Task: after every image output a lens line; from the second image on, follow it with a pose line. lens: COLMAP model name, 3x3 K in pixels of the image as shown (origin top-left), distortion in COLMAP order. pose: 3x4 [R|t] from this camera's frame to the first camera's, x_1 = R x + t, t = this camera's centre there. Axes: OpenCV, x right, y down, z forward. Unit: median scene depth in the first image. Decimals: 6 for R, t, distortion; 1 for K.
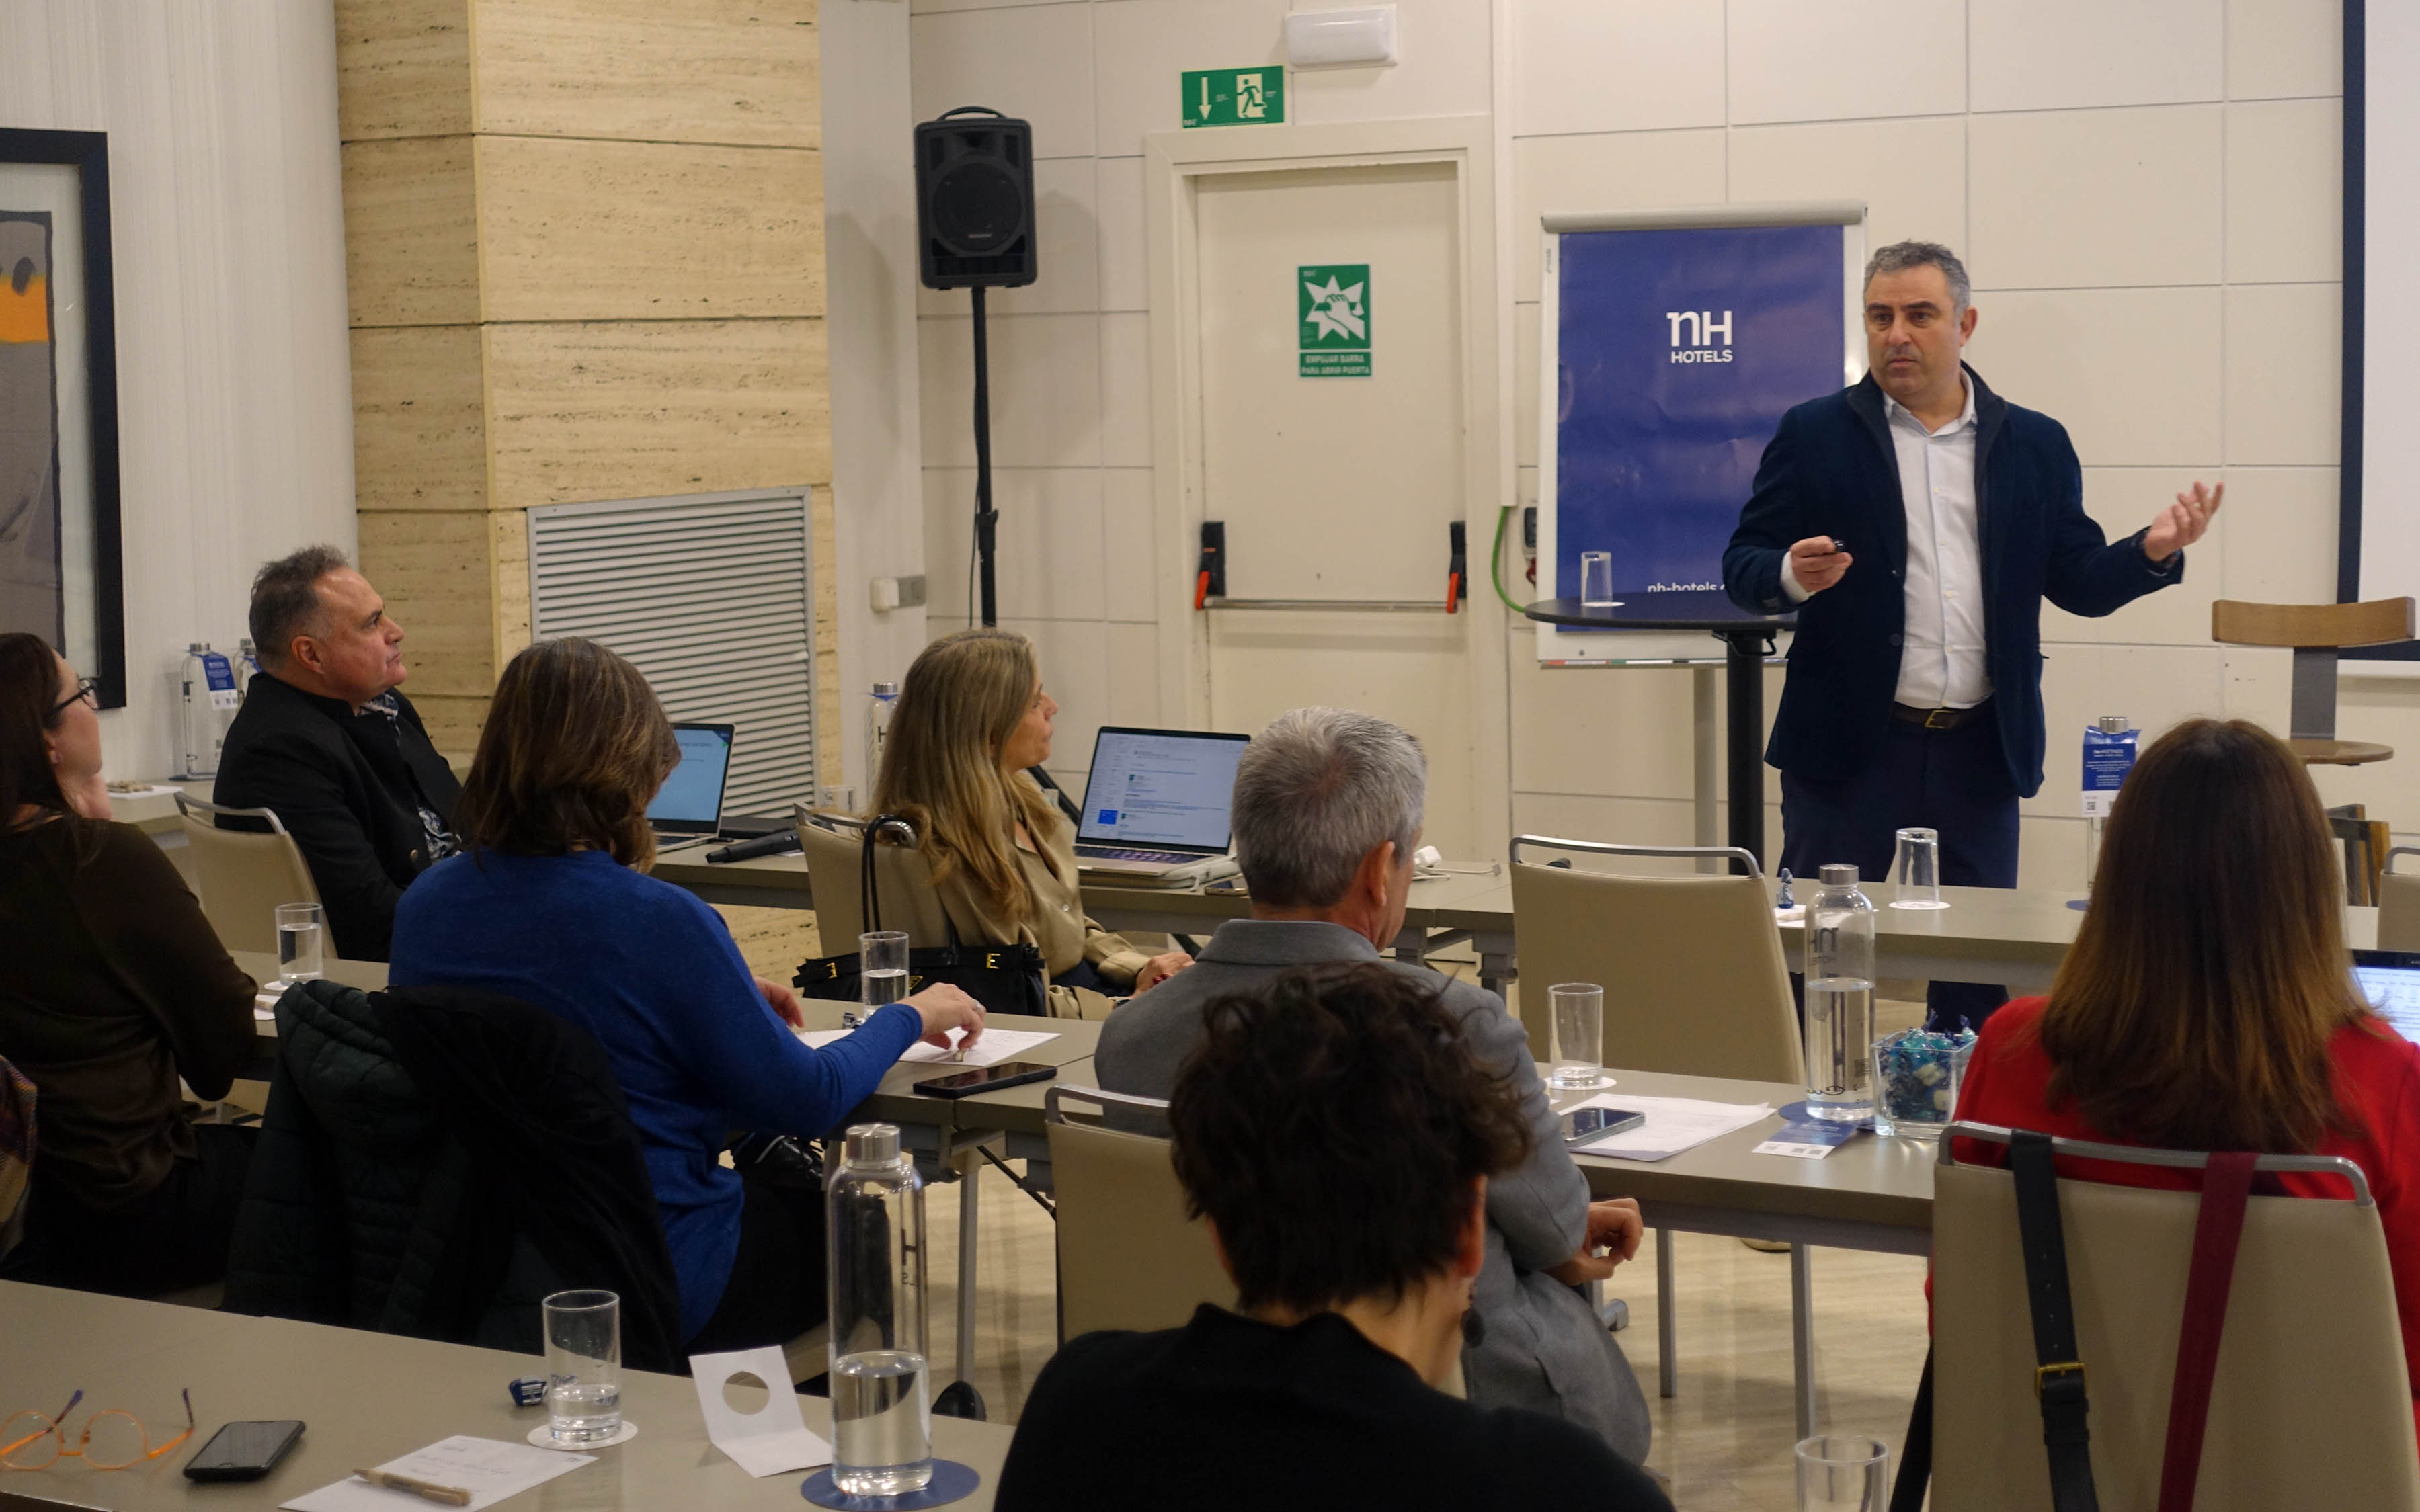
lens RADIAL K [[3734.4, 0, 1244.4], [0, 3734.4, 709.9], [0, 0, 1]] dist [-0.034522, -0.108362]
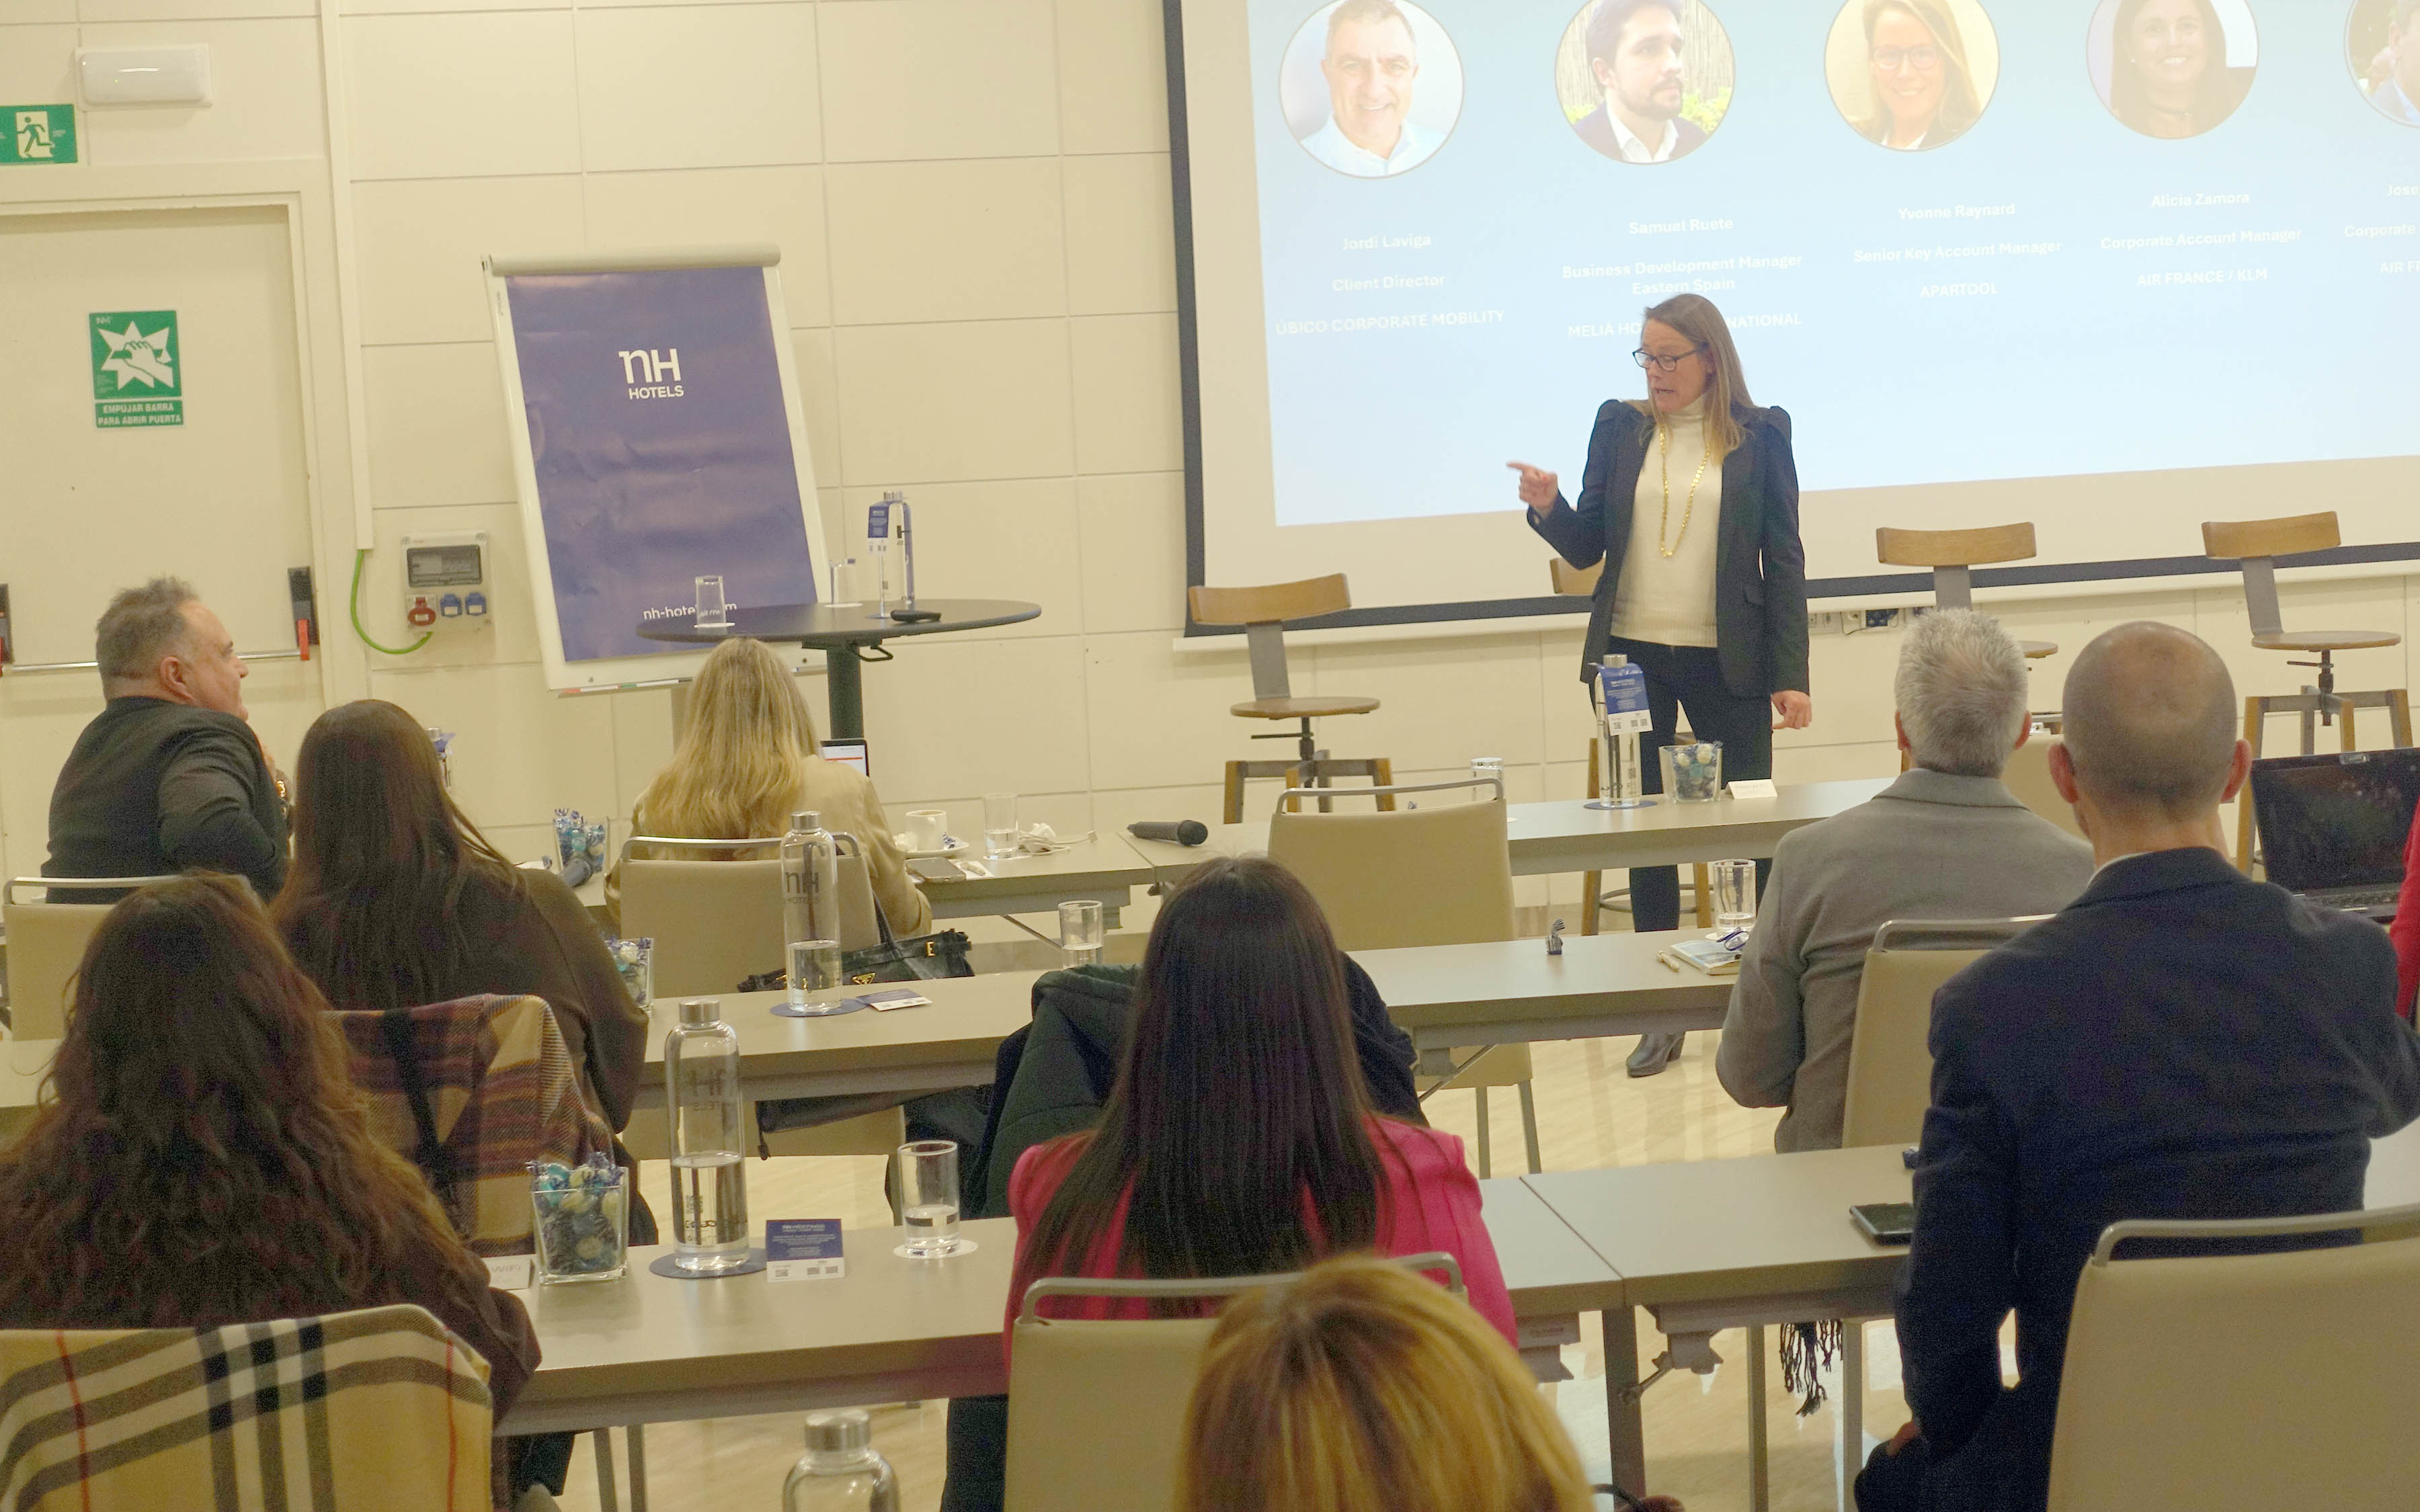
lens RADIAL K [[3973.9, 0, 1306.3], [0, 3973.9, 680.3], [0, 0, 1]] dist [0.026758, -0.067876]
pose [[0.773605, -0.072128, 0.629549, -0.417168], [0.086731, 0.996203, 0.007557, -0.005758], [-0.627704, 0.048755, 0.776924, 0.014683]]
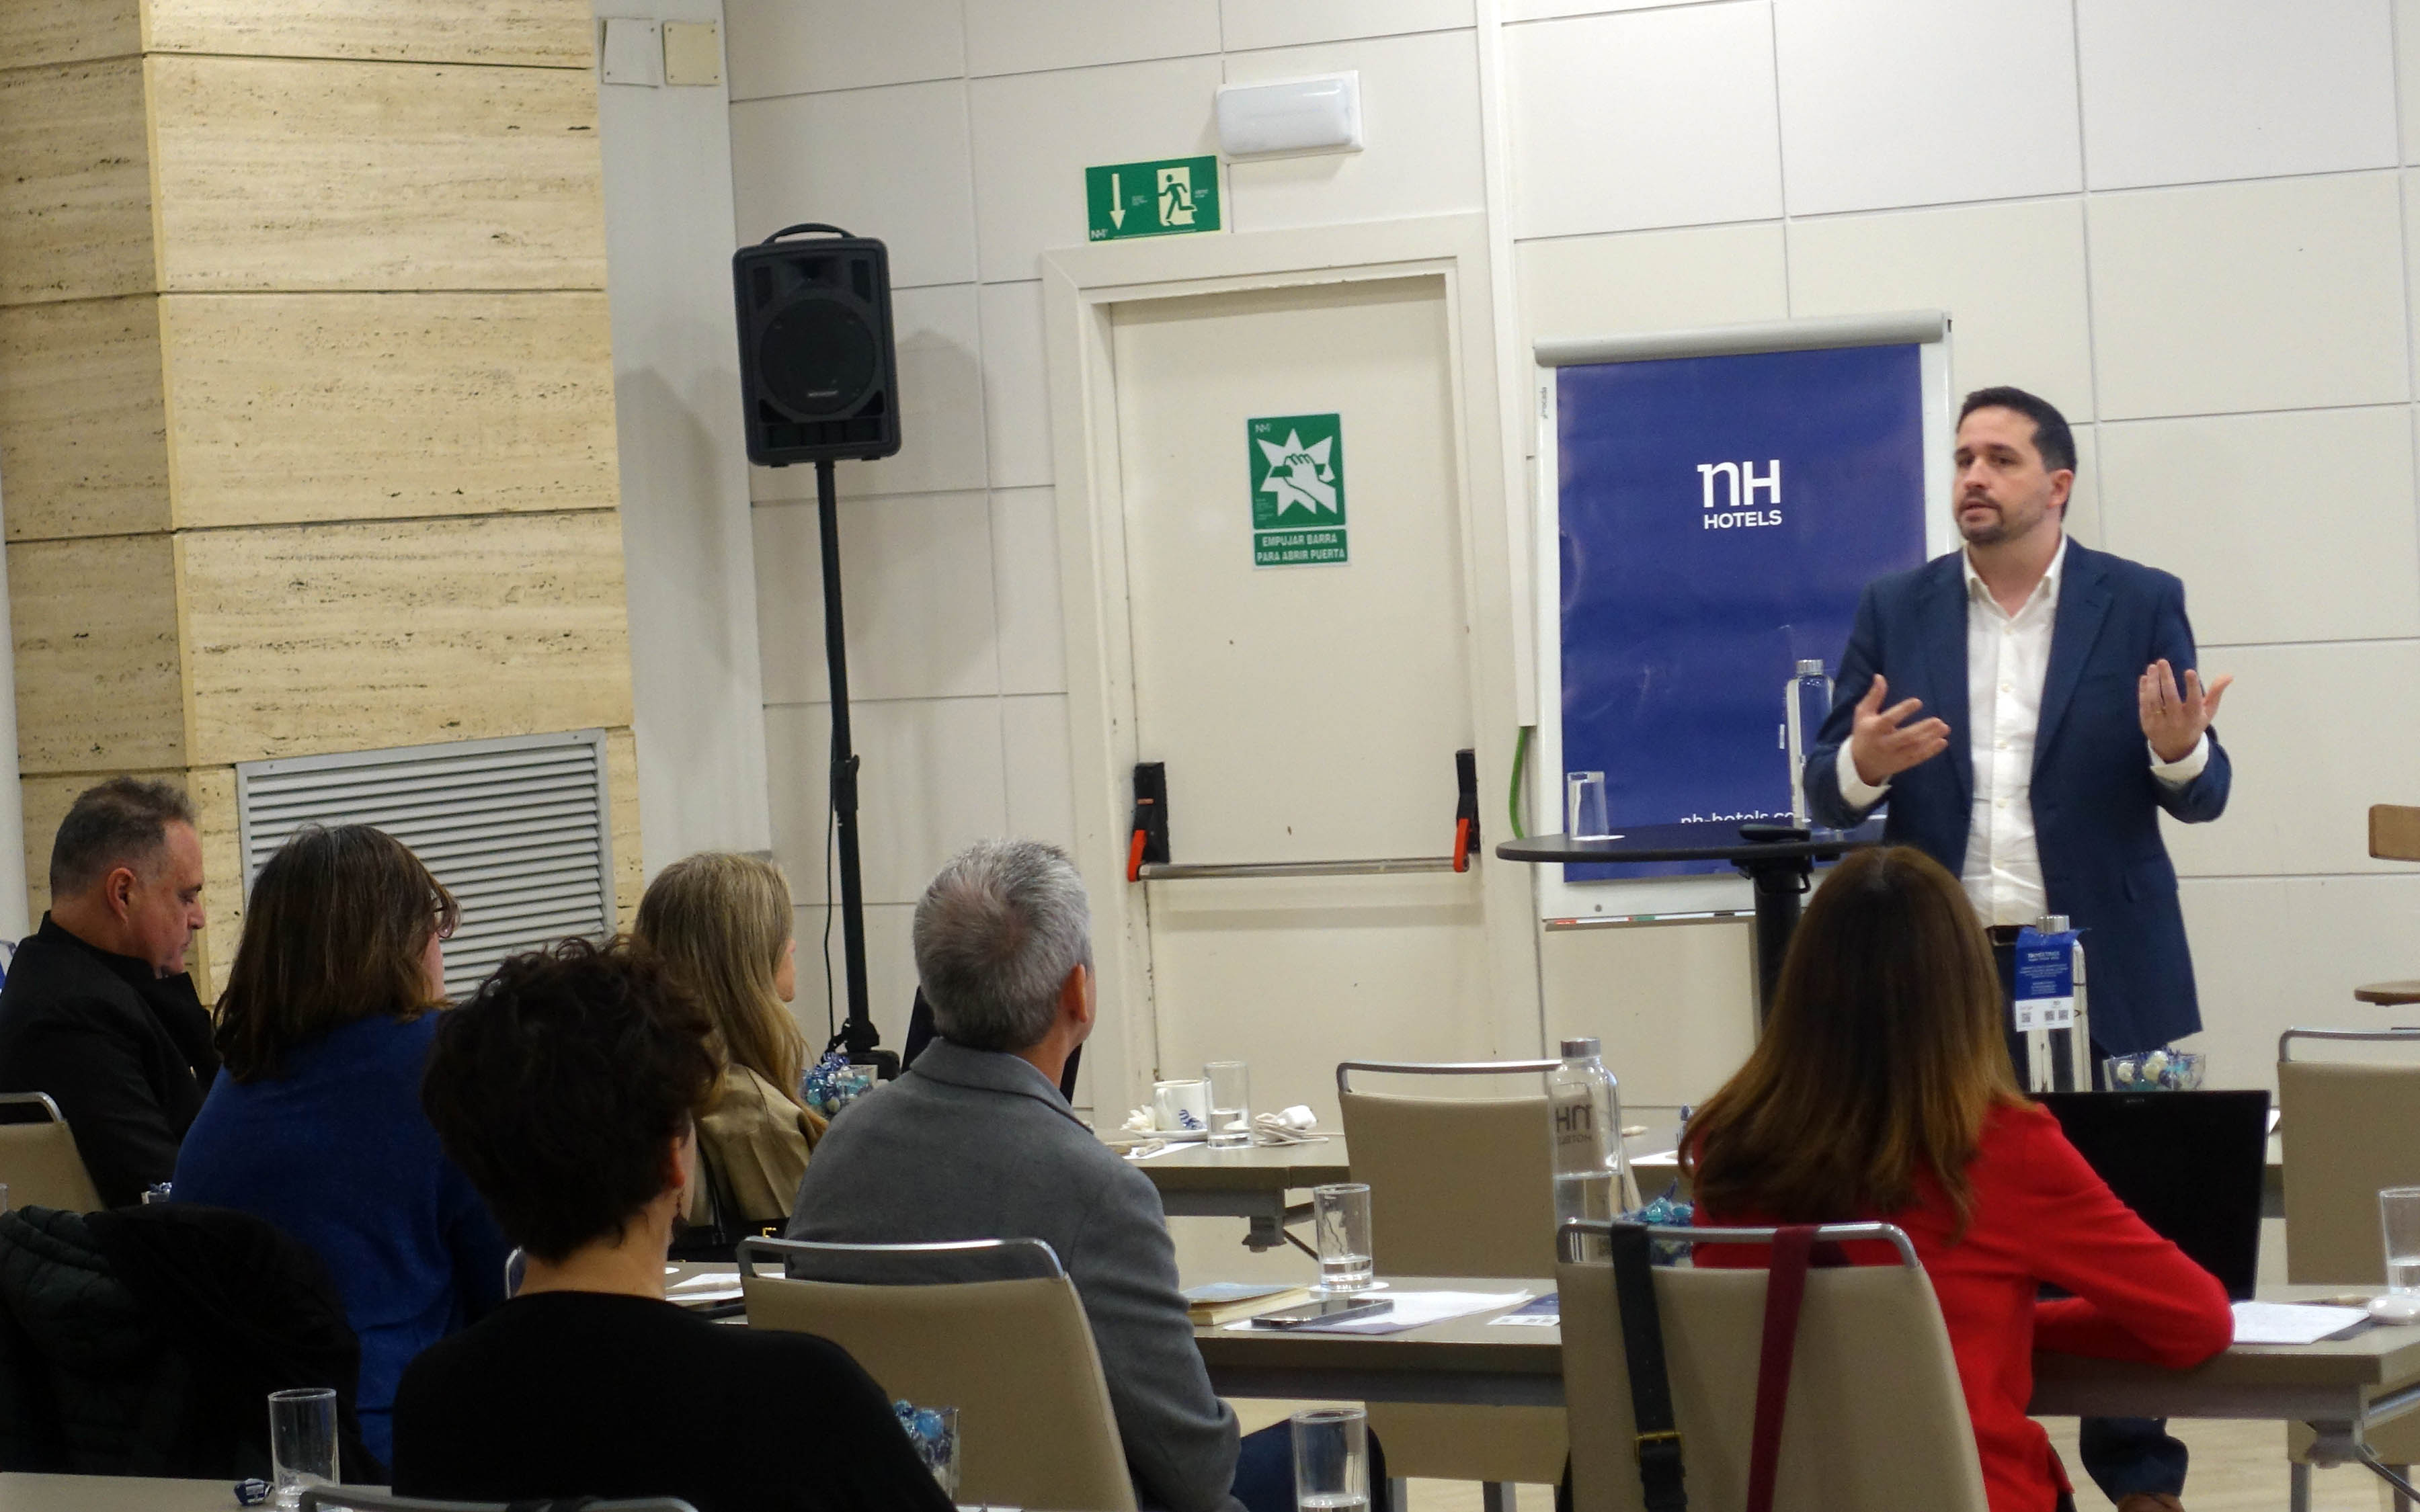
lens RADIAL K [[6460.4, 0, 1206.3], [0, 6460.4, 756.4], [0, 0, 1]] dist [-0.072634, 0.041500]
pose [[0.998624, -0.033332, -0.040485, 0.059734], [0.030718, 0.997506, -0.063548, 0.033095], [0.042503, 0.062217, 0.997157, -0.309523]]
